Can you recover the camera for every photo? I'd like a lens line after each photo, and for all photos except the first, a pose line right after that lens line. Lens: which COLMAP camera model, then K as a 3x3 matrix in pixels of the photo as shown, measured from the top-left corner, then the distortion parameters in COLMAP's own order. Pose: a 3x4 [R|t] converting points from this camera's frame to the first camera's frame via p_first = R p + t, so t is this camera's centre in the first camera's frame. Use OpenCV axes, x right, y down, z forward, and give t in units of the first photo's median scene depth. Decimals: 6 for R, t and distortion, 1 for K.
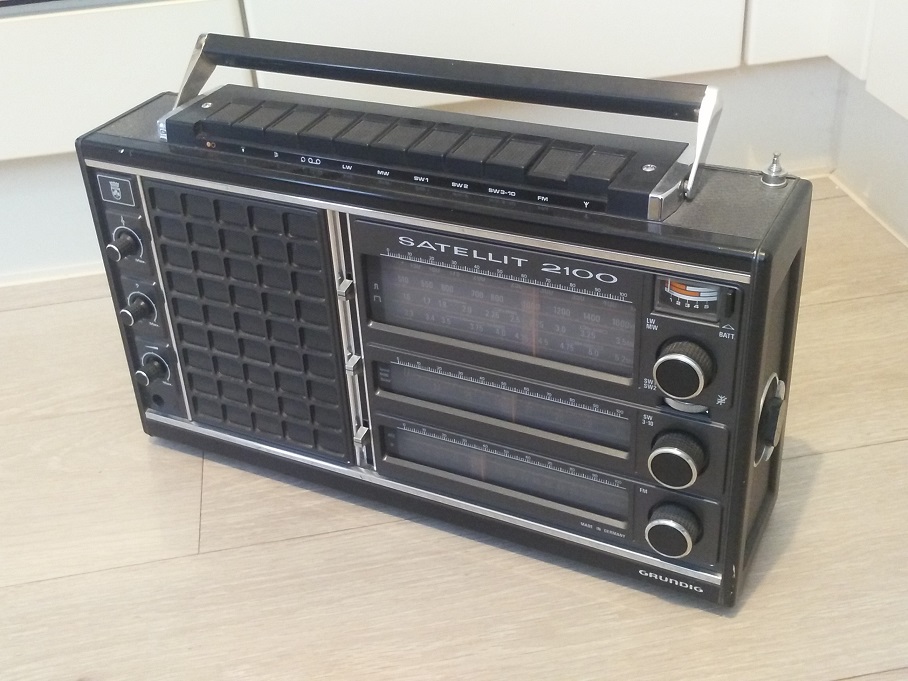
lens RADIAL K [[1088.6, 0, 454.0], [0, 1088.6, 340.5], [0, 0, 1]] dist [0.015719, -0.008814]
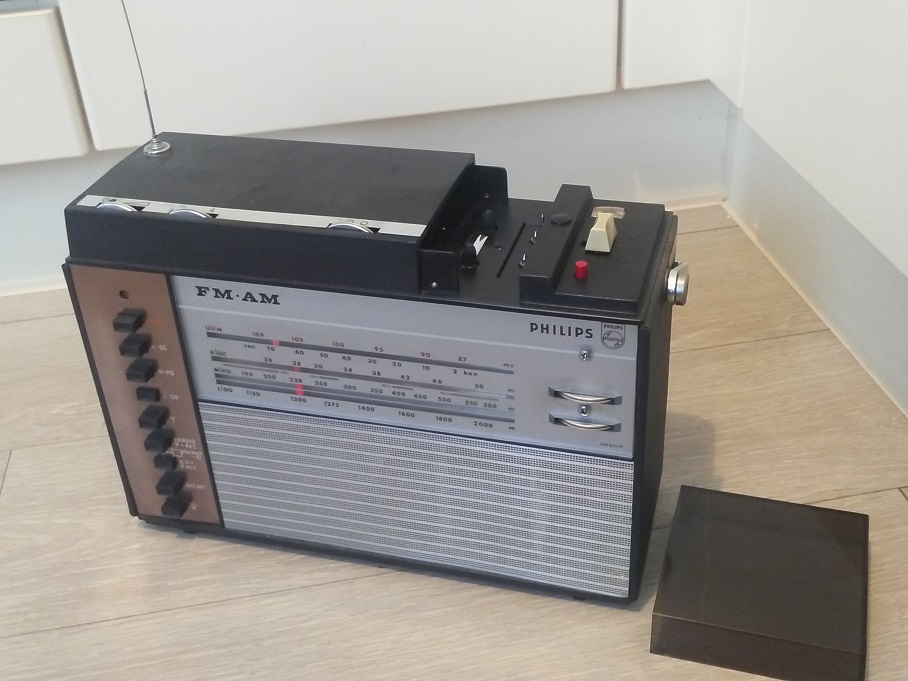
lens RADIAL K [[1088.6, 0, 454.0], [0, 1088.6, 340.5], [0, 0, 1]] dist [0.015719, -0.008814]
pose [[0.999751, 0.005766, 0.021552, 0.119060], [-0.005960, 0.999942, 0.008948, -0.050999], [-0.021499, -0.009075, 0.999728, 0.080712]]
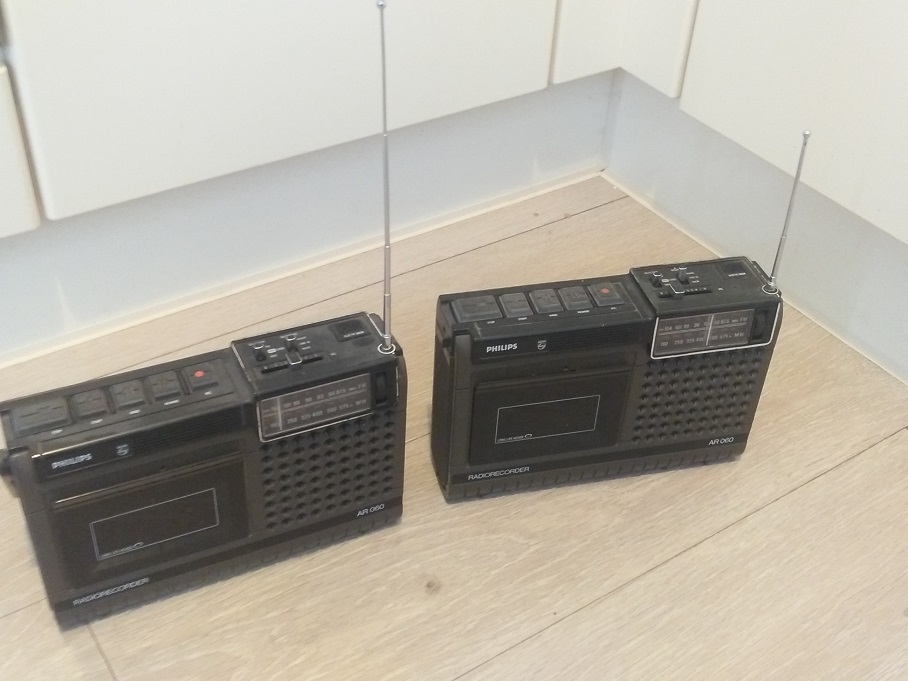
lens RADIAL K [[1088.6, 0, 454.0], [0, 1088.6, 340.5], [0, 0, 1]] dist [0.015719, -0.008814]
pose [[0.905087, -0.174113, 0.387947, -0.244836], [0.137455, 0.983144, 0.120556, -0.179441], [-0.402398, -0.055789, 0.913763, 0.171664]]
